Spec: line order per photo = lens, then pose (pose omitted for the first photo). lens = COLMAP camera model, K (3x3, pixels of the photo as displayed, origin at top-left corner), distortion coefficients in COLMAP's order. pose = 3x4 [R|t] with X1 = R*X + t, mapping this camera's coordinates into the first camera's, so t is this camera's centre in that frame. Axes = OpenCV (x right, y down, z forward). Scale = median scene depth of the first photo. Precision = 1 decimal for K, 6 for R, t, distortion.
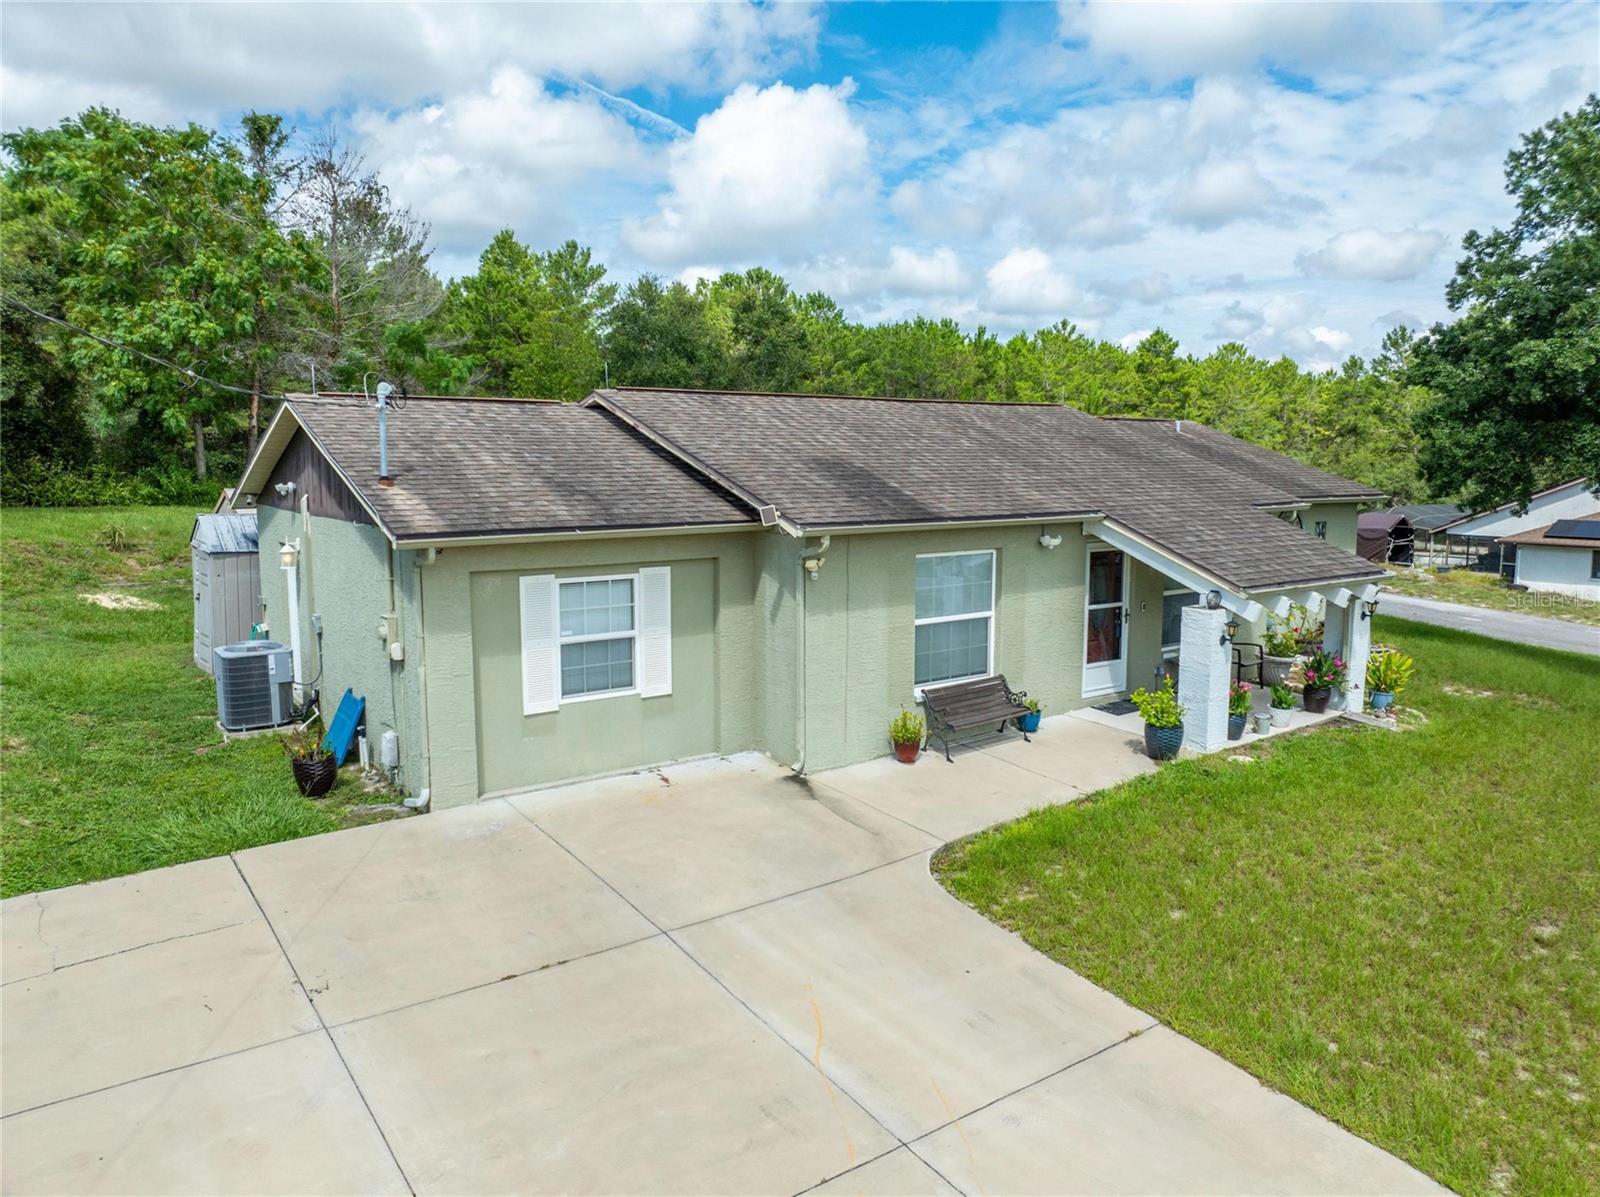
lens RADIAL K [[1118.5, 0, 809.2], [0, 1118.5, 602.5], [0, 0, 1]] dist [-0.034343, -0.003420]
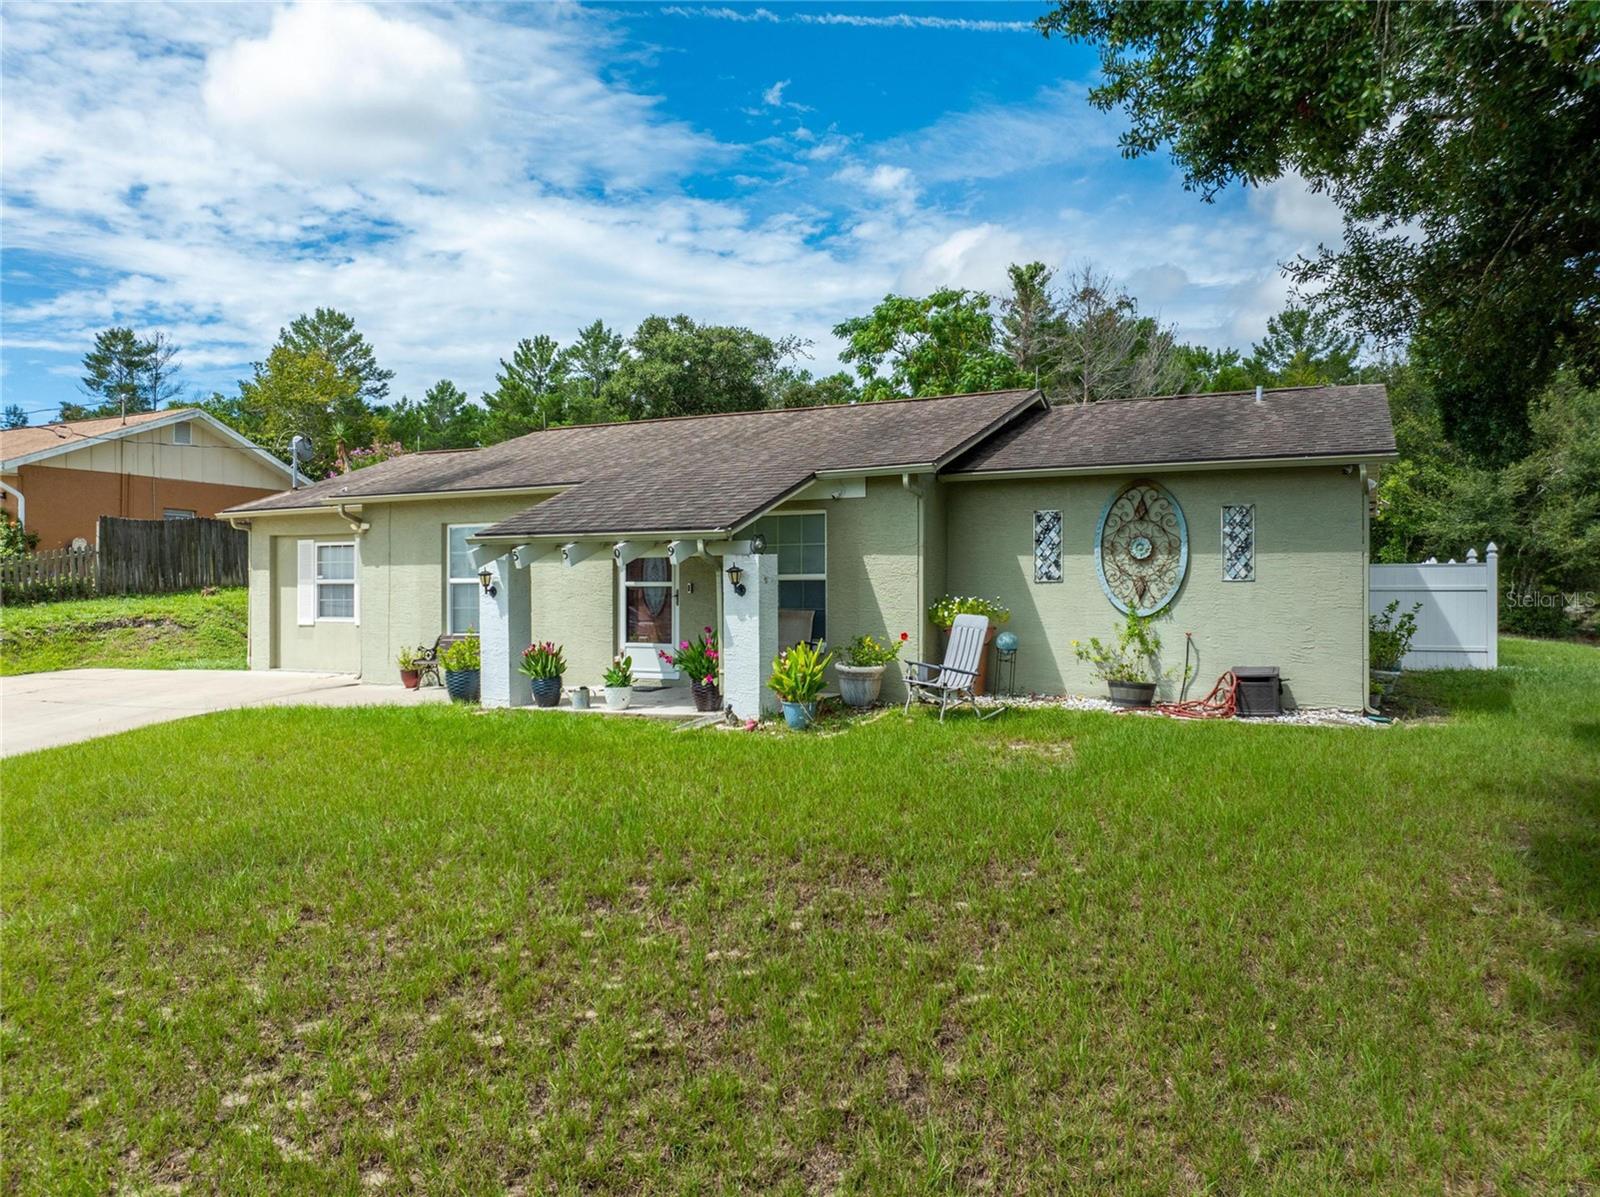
lens RADIAL K [[1118.5, 0, 809.2], [0, 1118.5, 602.5], [0, 0, 1]] dist [-0.034343, -0.003420]
pose [[0.472265, 0.005306, -0.881441, 1.457374], [-0.114132, 0.991932, -0.055180, 0.069079], [0.874036, 0.126661, 0.469060, 0.838102]]
